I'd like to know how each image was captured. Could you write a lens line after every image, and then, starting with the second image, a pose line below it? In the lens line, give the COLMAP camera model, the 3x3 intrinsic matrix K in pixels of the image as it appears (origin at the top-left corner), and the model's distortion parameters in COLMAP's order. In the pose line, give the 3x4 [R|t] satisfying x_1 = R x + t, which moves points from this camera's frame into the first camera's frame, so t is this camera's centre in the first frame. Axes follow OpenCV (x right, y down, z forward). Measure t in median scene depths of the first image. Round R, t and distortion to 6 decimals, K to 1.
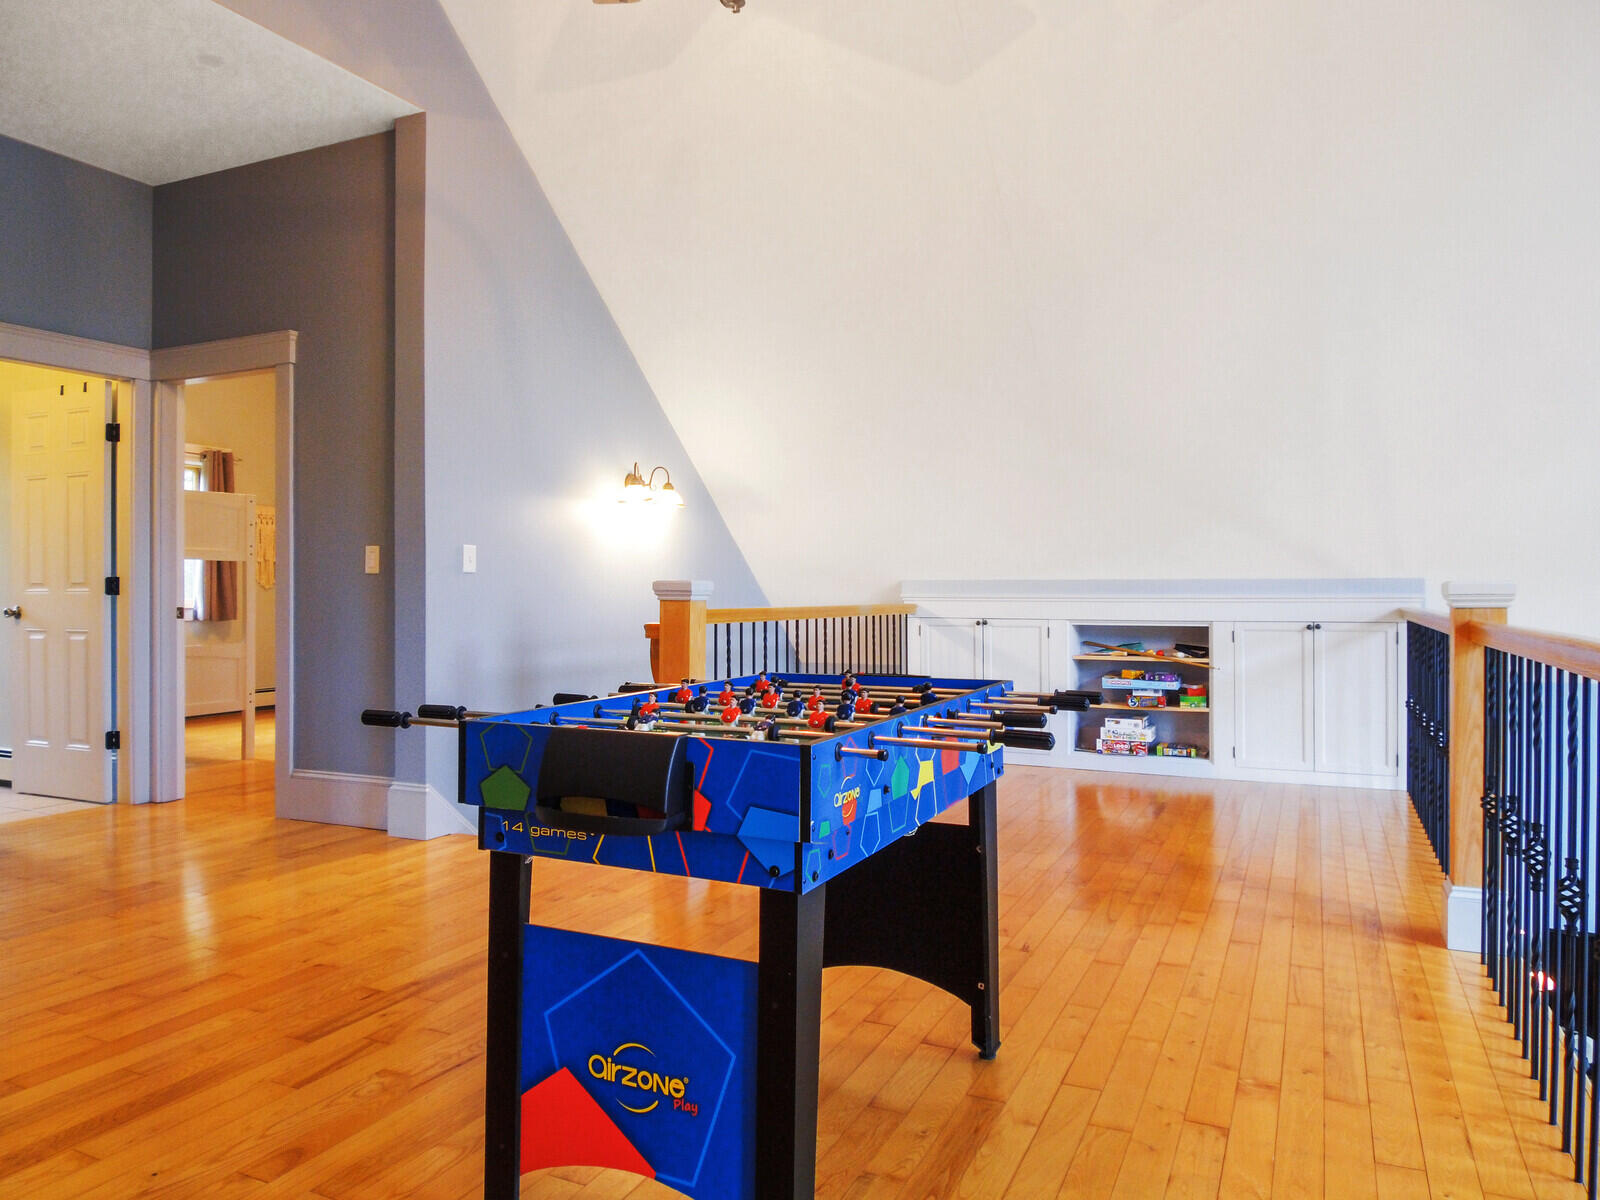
lens RADIAL K [[1115.5, 0, 793.8], [0, 1115.5, 601.1], [0, 0, 1]] dist [0.051952, -0.068903]
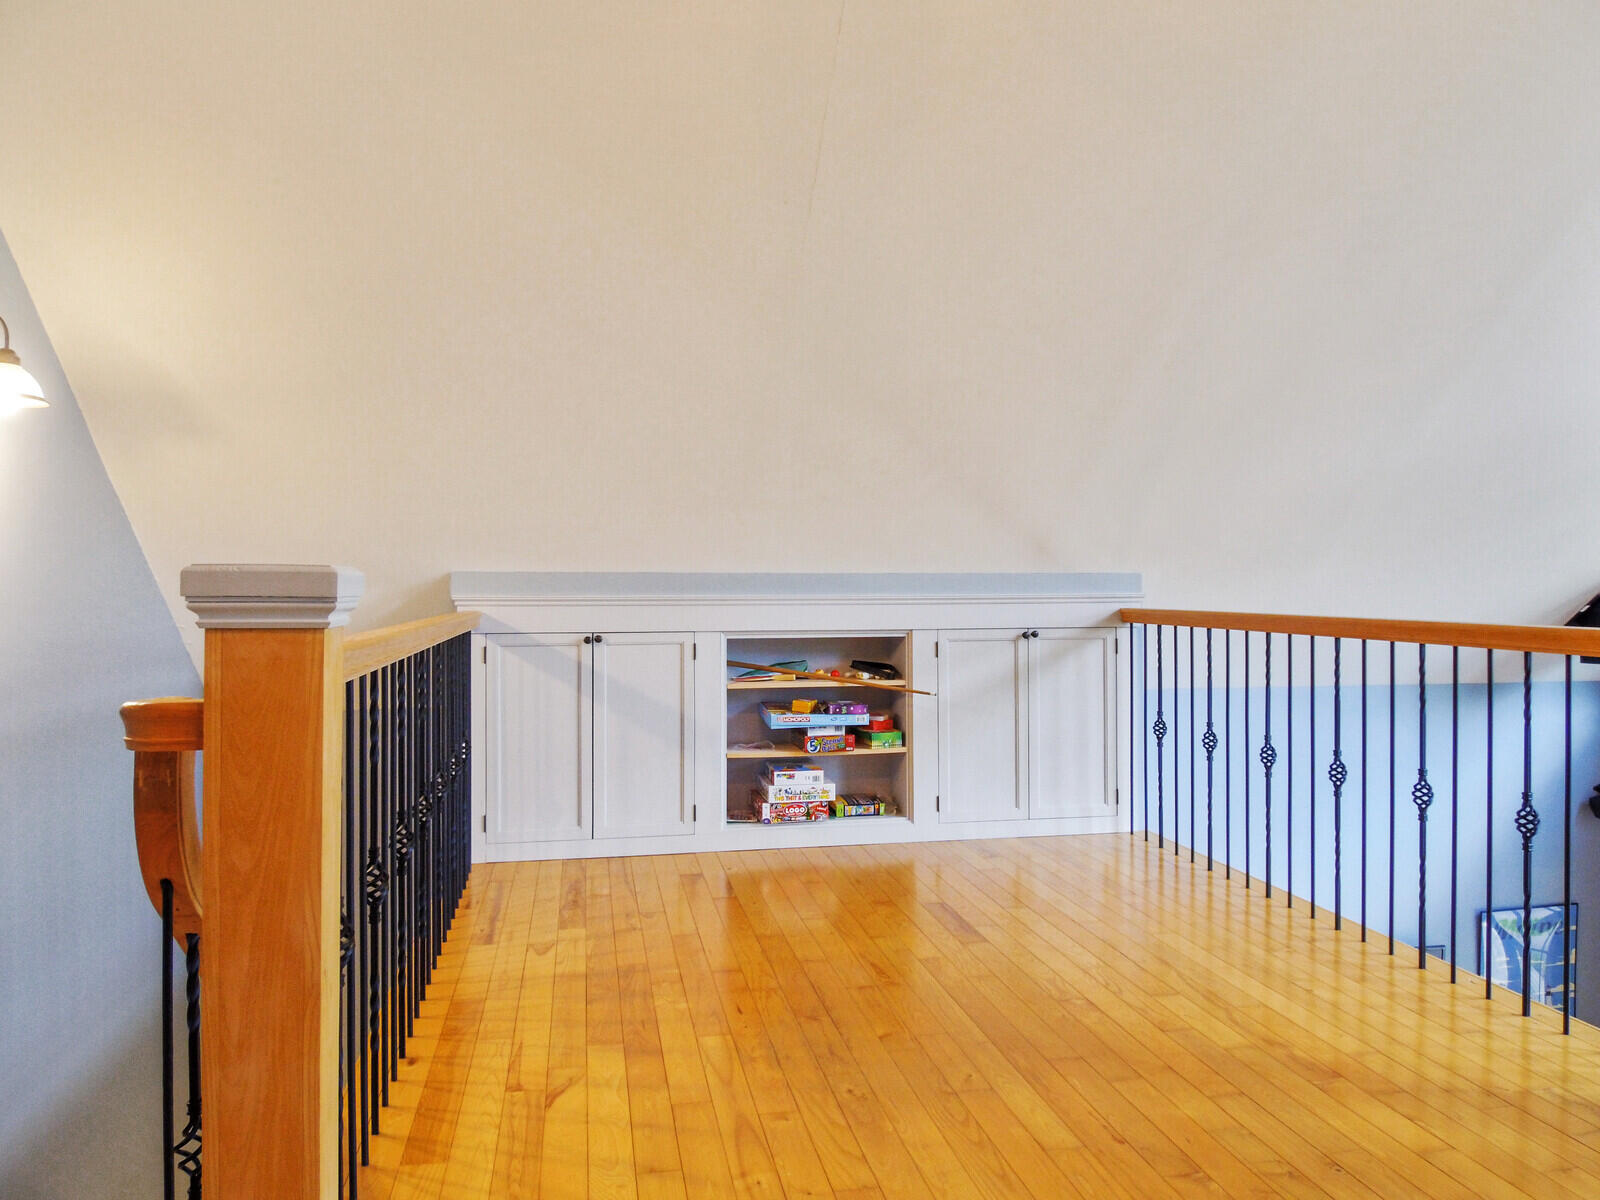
lens RADIAL K [[1115.5, 0, 803.3], [0, 1115.5, 590.6], [0, 0, 1]] dist [0.051952, -0.068903]
pose [[0.809871, -0.004742, 0.586588, -0.114162], [0.007707, 0.999967, -0.002556, -0.006203], [-0.586557, 0.006591, 0.809881, 0.433402]]
